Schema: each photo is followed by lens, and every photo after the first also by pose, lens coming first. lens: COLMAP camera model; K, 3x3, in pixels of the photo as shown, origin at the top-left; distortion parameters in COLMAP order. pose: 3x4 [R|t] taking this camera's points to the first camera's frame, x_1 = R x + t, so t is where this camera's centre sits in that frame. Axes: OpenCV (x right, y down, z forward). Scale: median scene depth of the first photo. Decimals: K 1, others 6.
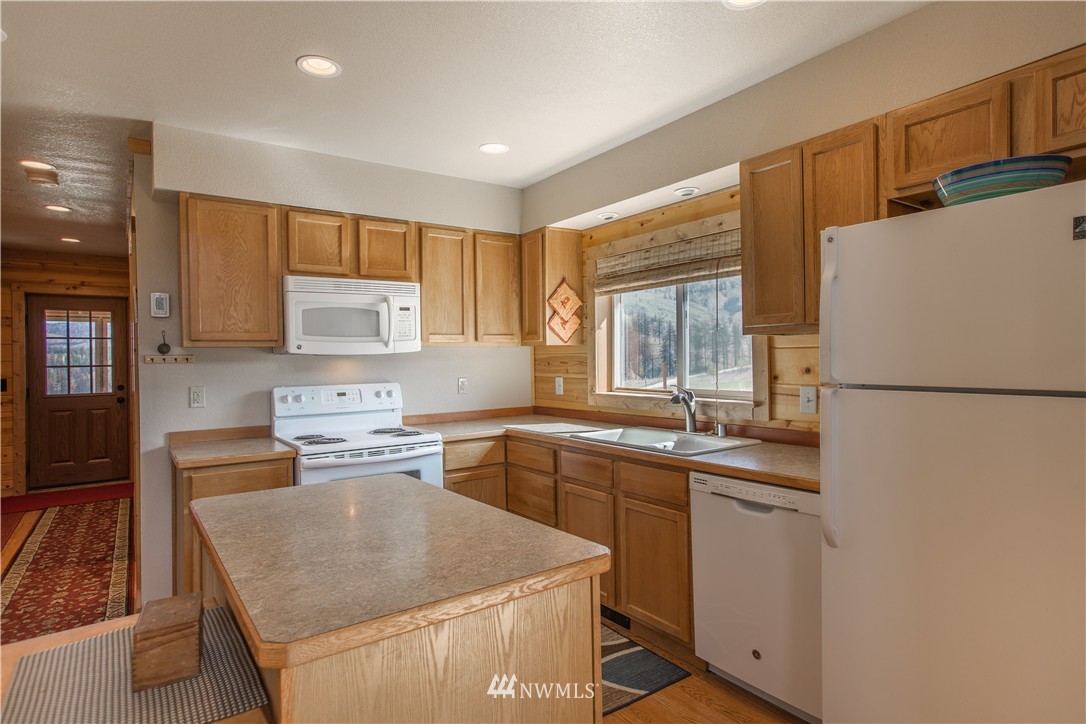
lens RADIAL K [[582.4, 0, 536.5], [0, 582.4, 360.7], [0, 0, 1]] dist [-0.000055, -0.000010]
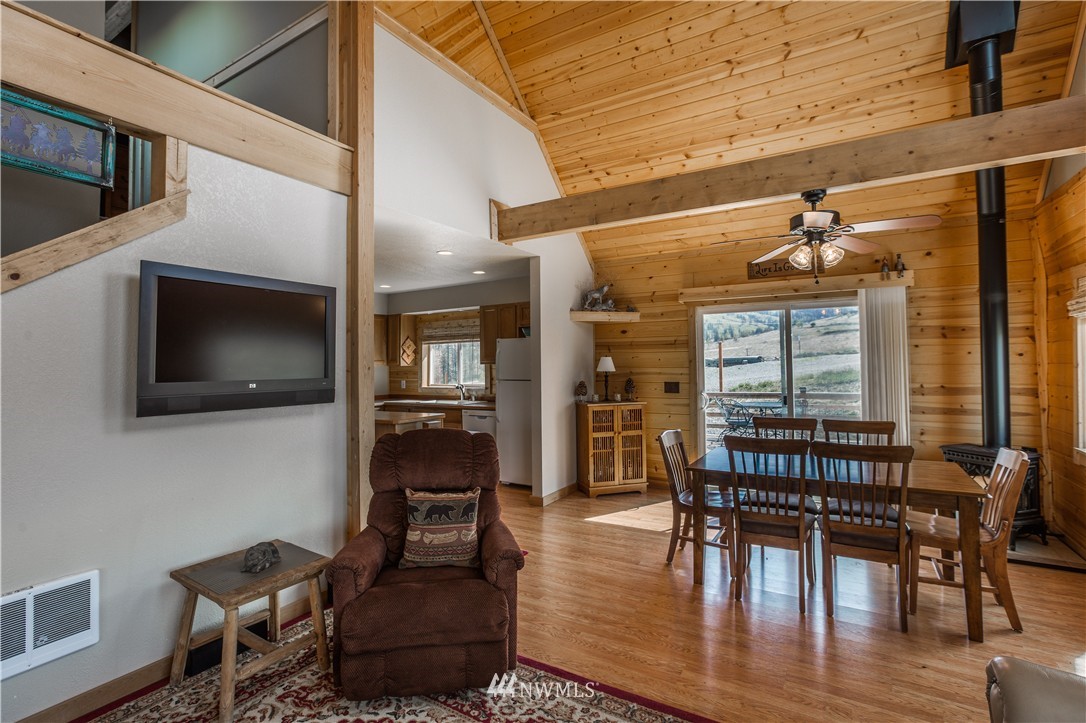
lens RADIAL K [[501.9, 0, 537.1], [0, 501.9, 356.9], [0, 0, 1]] dist [-0.006370, 0.000387]
pose [[0.920875, 0.008816, 0.389758, -0.256852], [0.001429, 0.999661, -0.025988, -0.010509], [-0.389855, 0.024489, 0.920551, -1.008217]]
